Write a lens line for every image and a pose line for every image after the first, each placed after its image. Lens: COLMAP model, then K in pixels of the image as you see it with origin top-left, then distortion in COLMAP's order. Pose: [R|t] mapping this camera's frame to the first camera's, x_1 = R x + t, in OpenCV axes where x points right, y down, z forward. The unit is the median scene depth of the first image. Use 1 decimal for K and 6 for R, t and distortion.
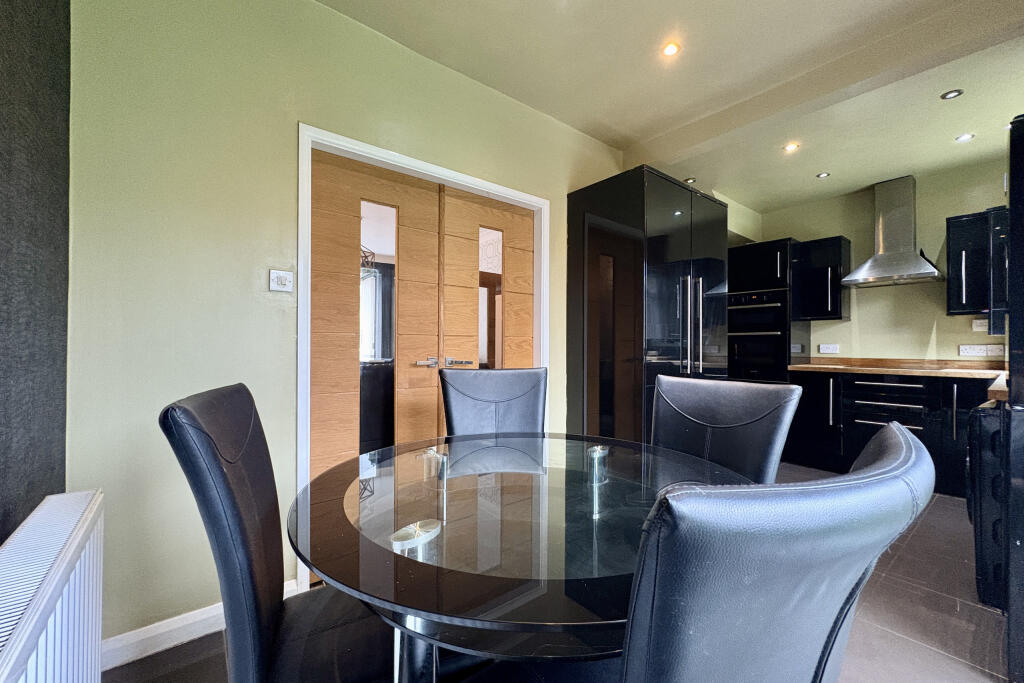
lens RADIAL K [[410.5, 0, 512.0], [0, 410.5, 341.5], [0, 0, 1]] dist [0.008118, -0.000043]
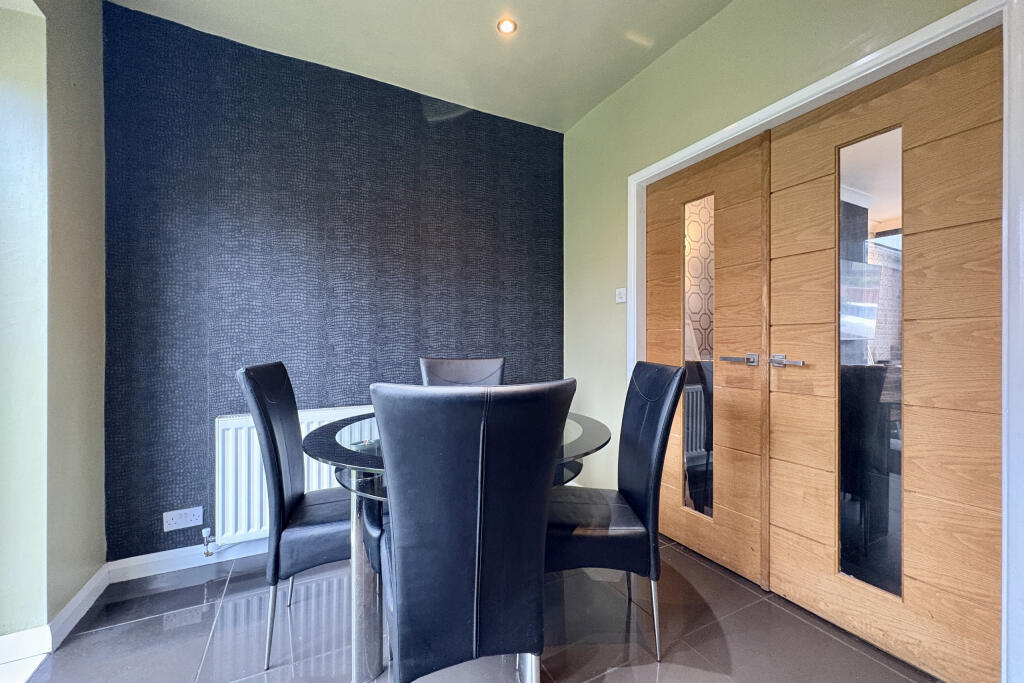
lens RADIAL K [[410.5, 0, 512.0], [0, 410.5, 341.5], [0, 0, 1]] dist [0.008118, -0.000043]
pose [[-0.196253, -0.011638, -0.980484, 0.732413], [0.007870, 0.999879, -0.013444, 0.023315], [0.980522, -0.010355, -0.196137, 0.728852]]
